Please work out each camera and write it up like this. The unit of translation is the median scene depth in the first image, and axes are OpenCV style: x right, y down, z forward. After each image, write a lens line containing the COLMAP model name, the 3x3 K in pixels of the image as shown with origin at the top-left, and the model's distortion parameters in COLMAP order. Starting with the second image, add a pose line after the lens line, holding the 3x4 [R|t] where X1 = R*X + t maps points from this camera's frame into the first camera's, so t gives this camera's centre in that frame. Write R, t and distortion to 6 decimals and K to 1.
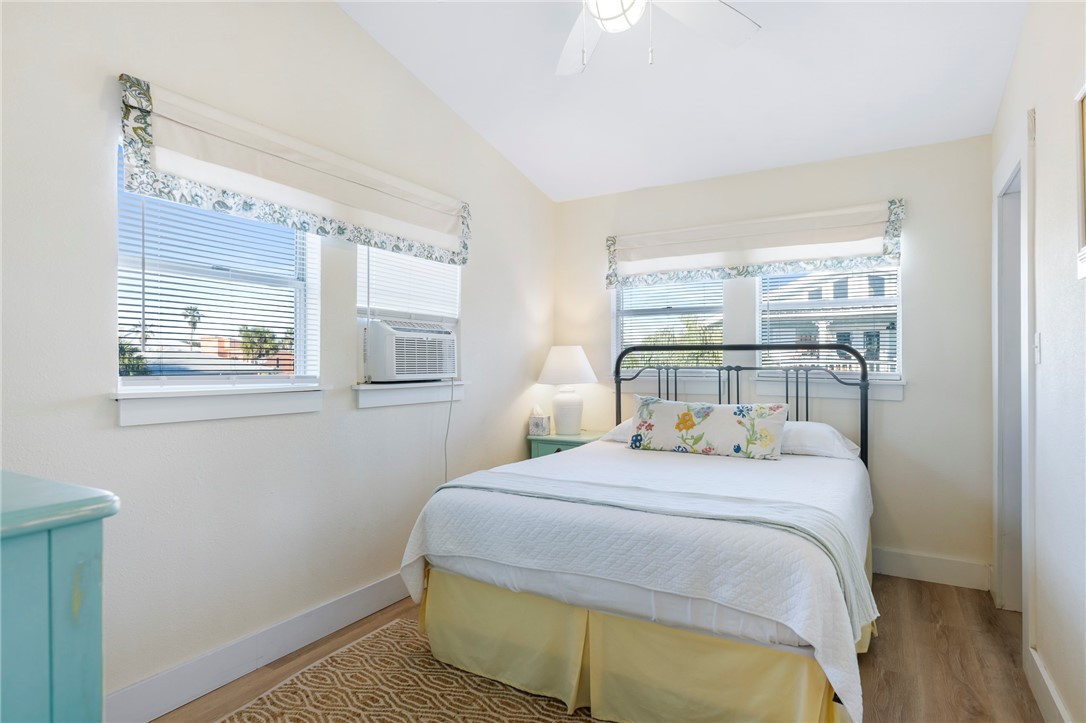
lens RADIAL K [[585.2, 0, 543.0], [0, 585.2, 361.5], [0, 0, 1]] dist [-0.000606, -0.000017]
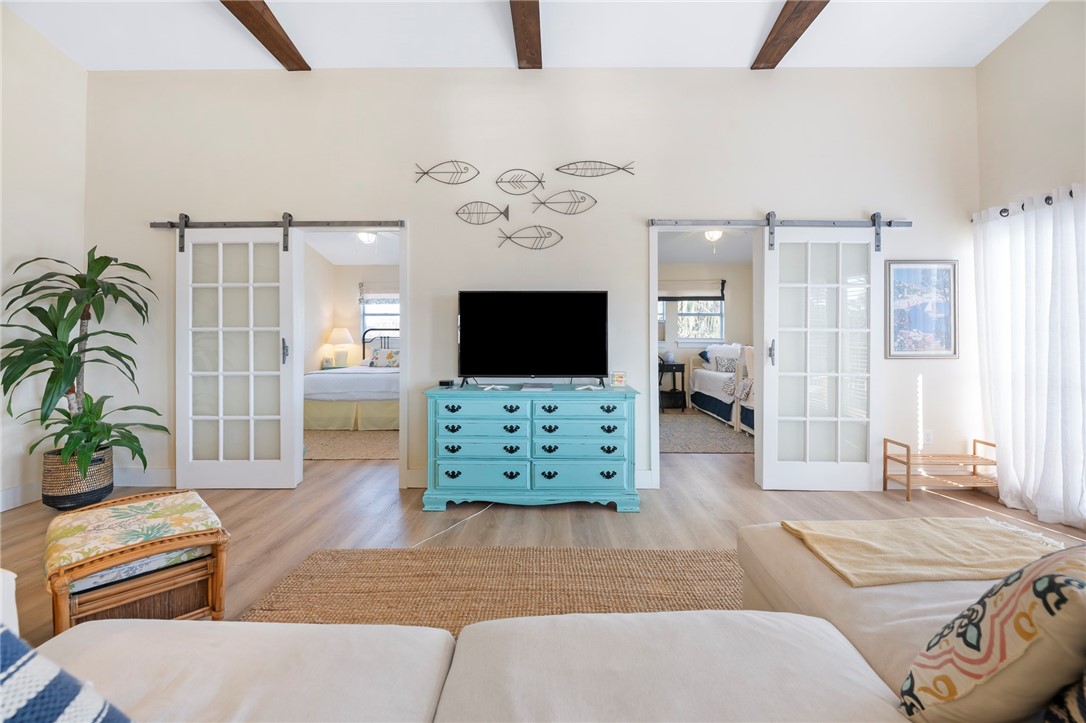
lens RADIAL K [[460.4, 0, 549.6], [0, 460.4, 330.7], [0, 0, 1]] dist [-0.004309, -0.000284]
pose [[0.863108, 0.010554, 0.504909, -0.185211], [-0.002347, 0.999855, -0.016887, 0.014530], [-0.505014, 0.013391, 0.863007, -1.128412]]
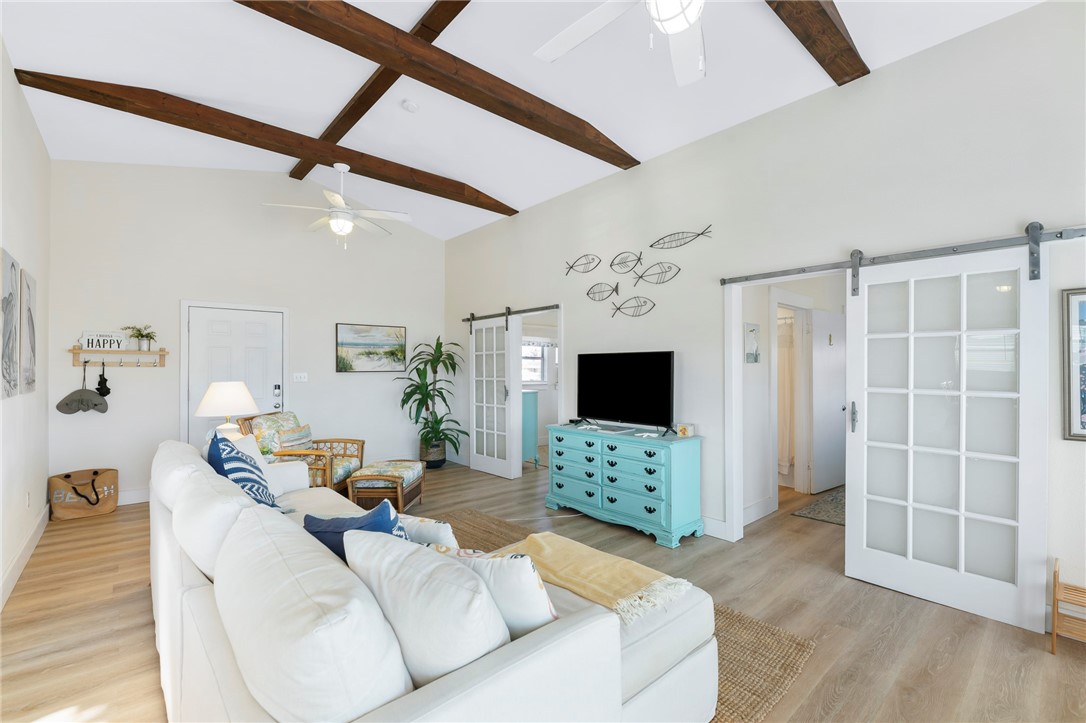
lens RADIAL K [[471.8, 0, 547.6], [0, 471.8, 368.4], [0, 0, 1]] dist [-0.002836, -0.000231]
pose [[0.953736, 0.005126, -0.300601, 0.422011], [-0.006286, 0.999976, -0.002892, -0.036554], [0.300579, 0.004648, 0.953746, -1.485317]]
